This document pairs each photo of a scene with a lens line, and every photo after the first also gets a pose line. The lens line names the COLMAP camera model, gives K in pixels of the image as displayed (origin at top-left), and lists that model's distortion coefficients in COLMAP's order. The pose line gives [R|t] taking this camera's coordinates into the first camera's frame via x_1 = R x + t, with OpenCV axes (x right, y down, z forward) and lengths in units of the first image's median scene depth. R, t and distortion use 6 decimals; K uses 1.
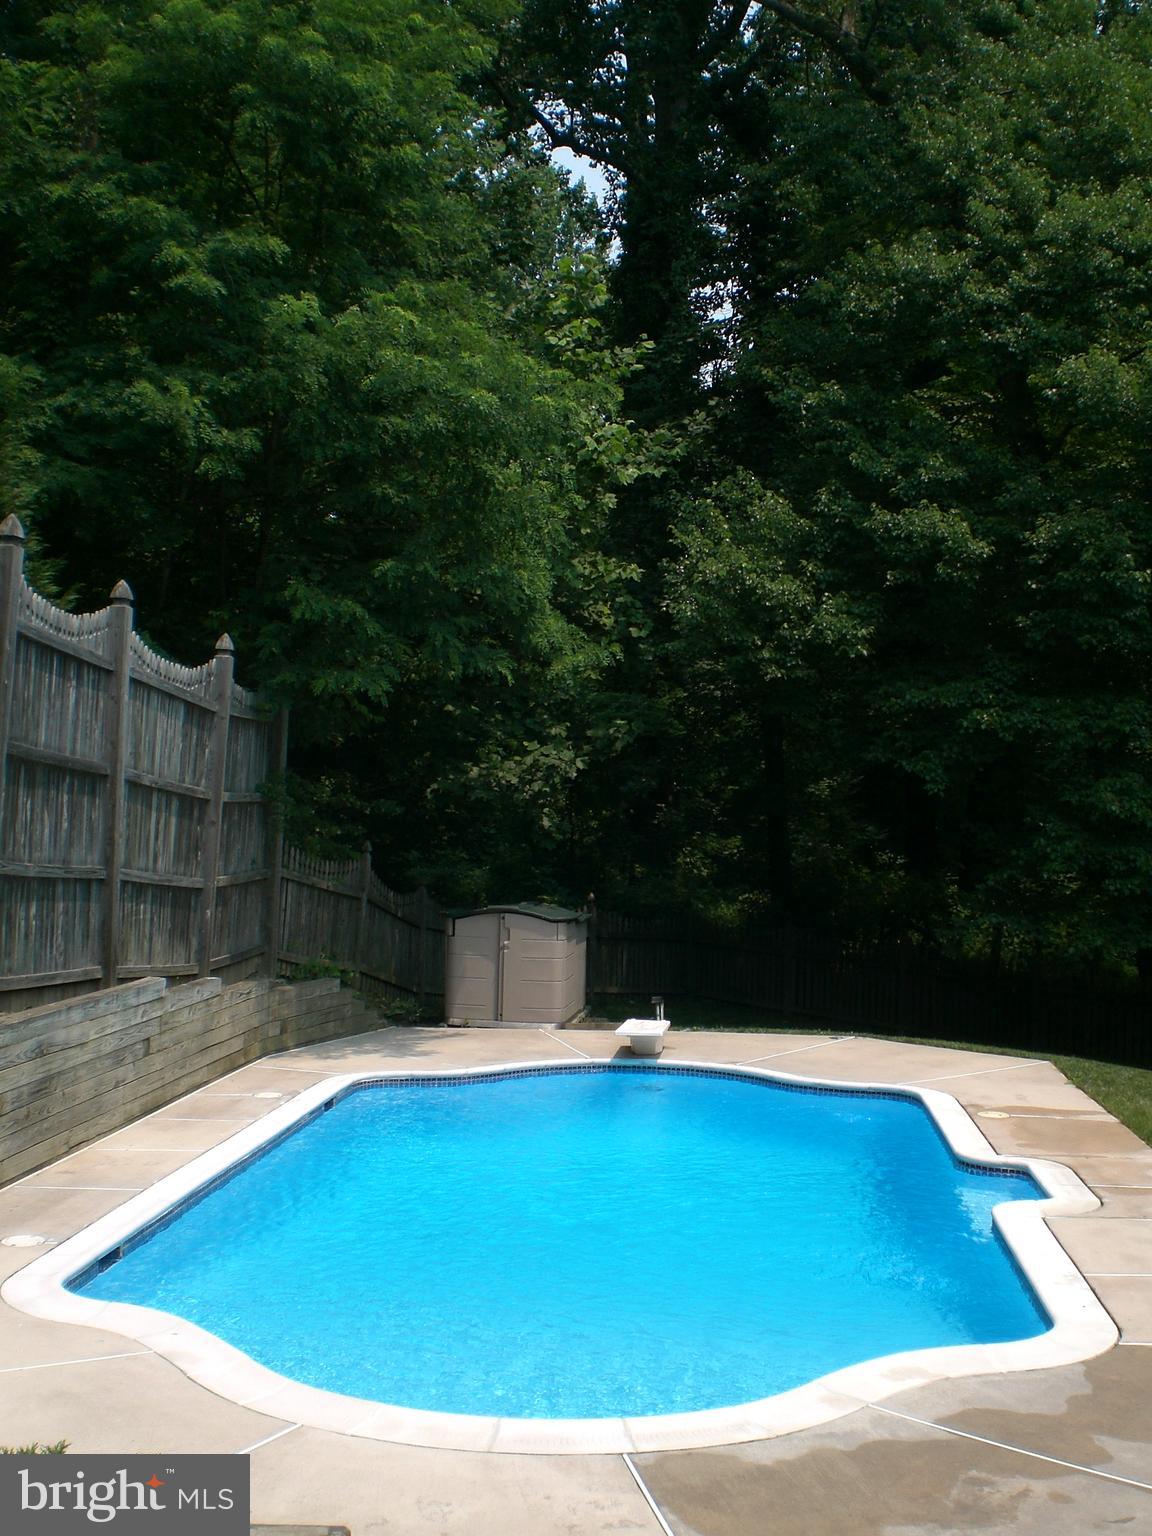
lens RADIAL K [[1691.1, 0, 576.0], [0, 1691.1, 768.0], [0, 0, 1]] dist [-0.080007, -0.014915]
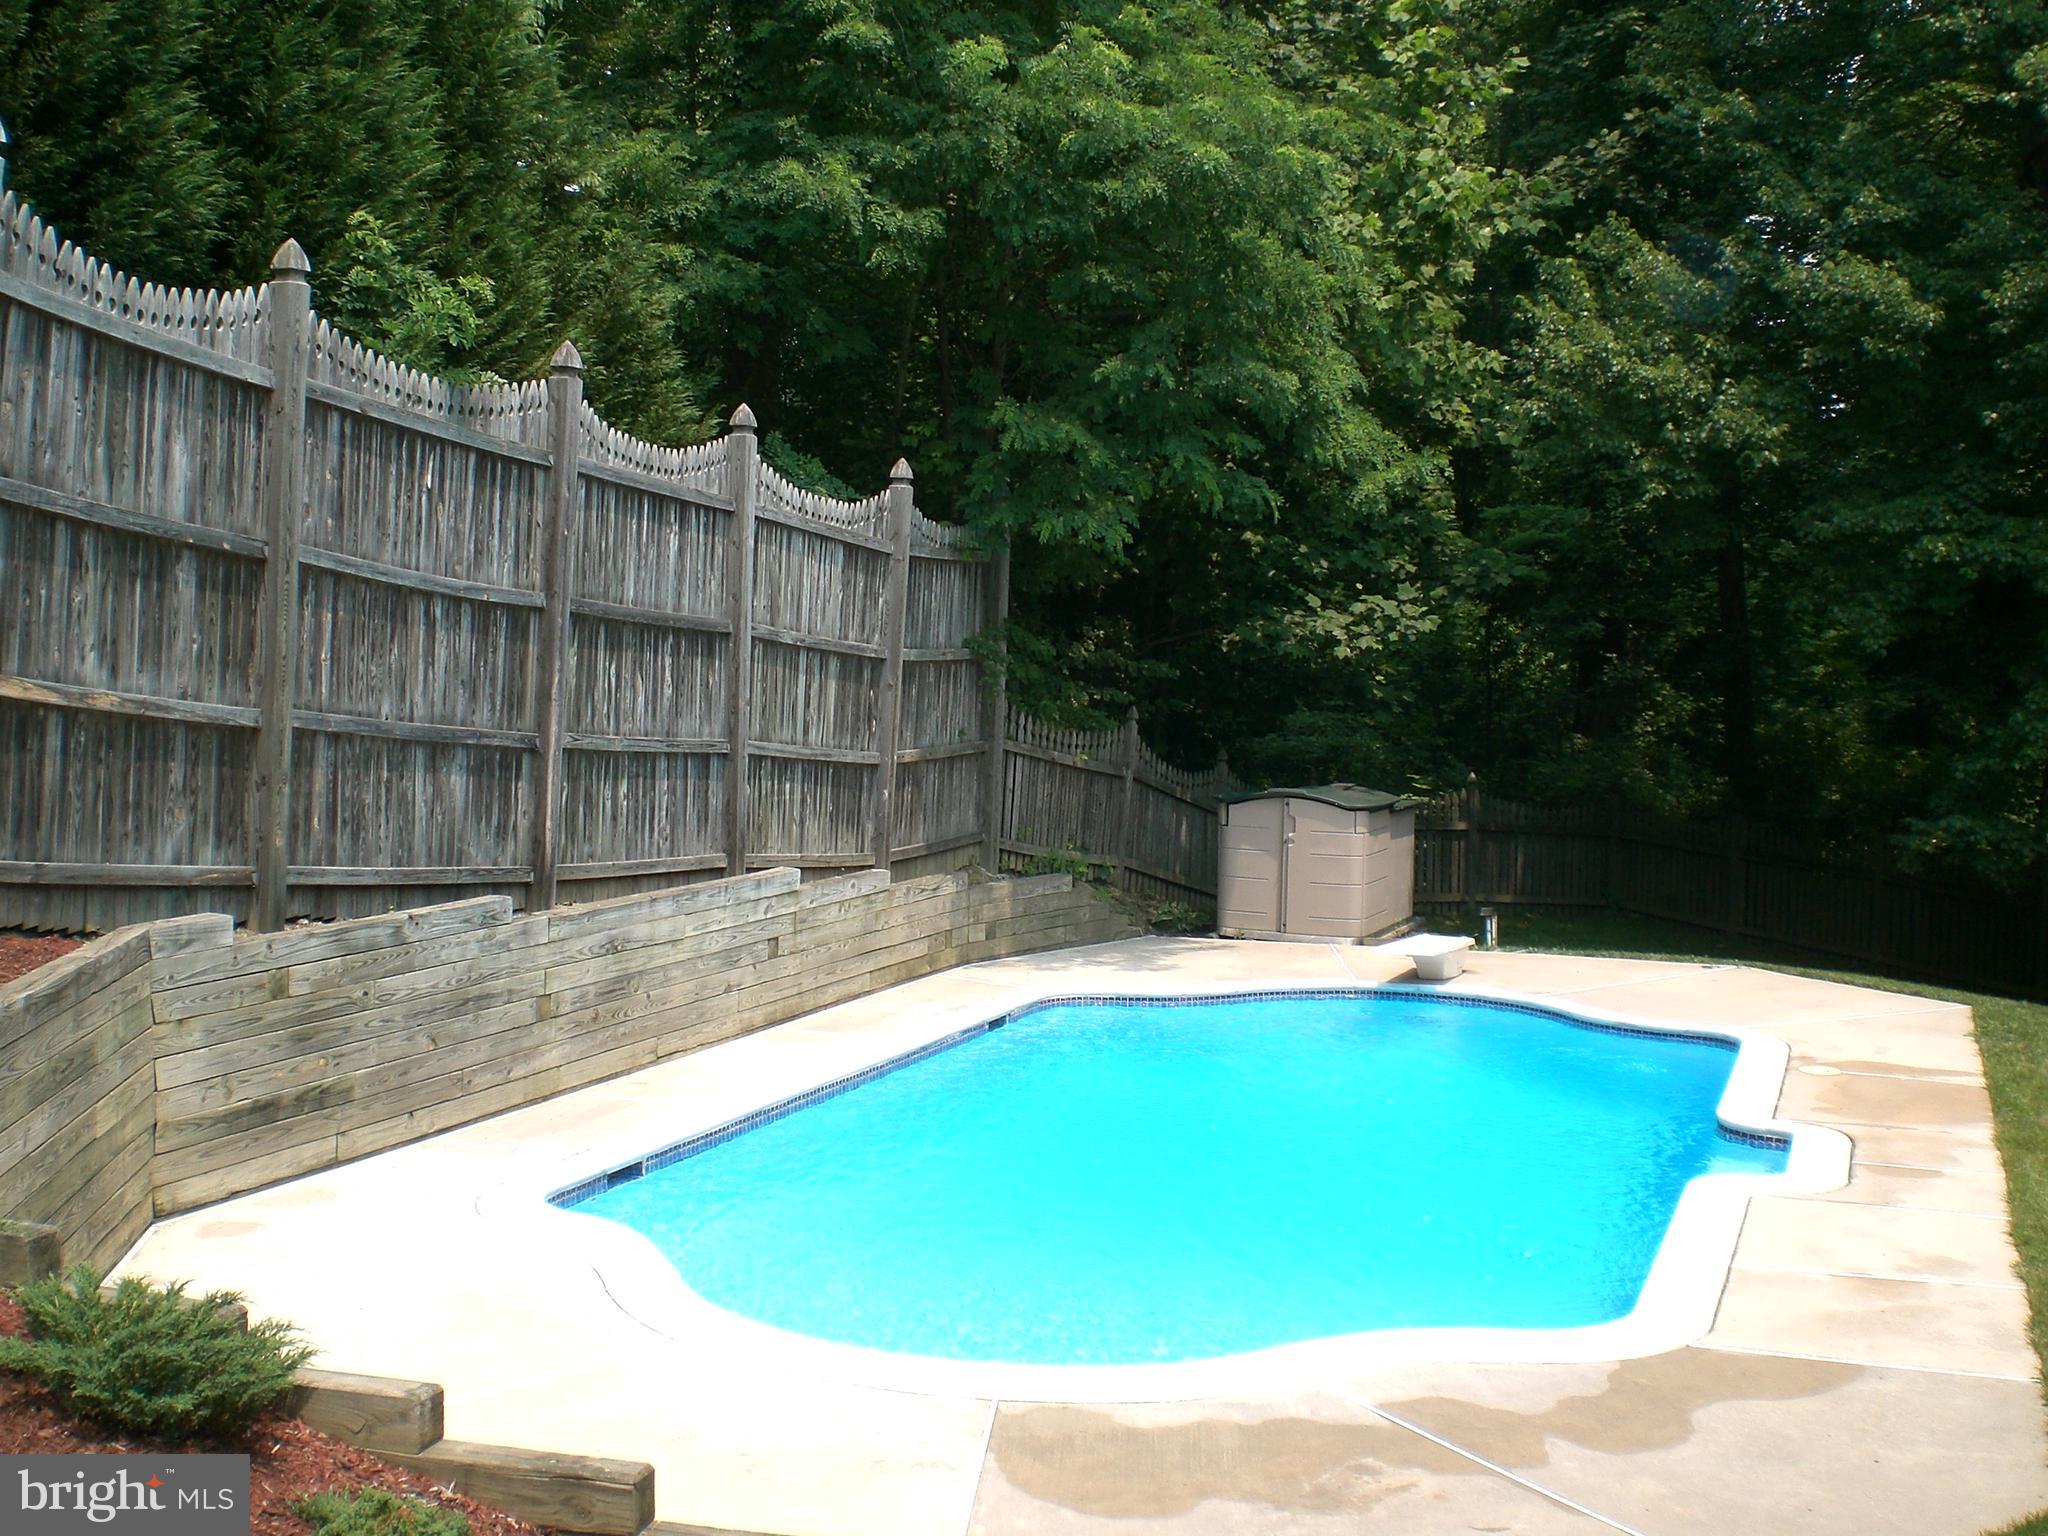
lens RADIAL K [[2225.0, 0, 1024.0], [0, 2225.0, 768.0], [0, 0, 1]] dist [-0.071418, -0.049142]
pose [[0.962523, 0.011112, -0.270974, 0.150262], [0.009049, 0.997288, 0.073039, -0.007382], [0.271051, -0.072754, 0.959812, -0.048958]]
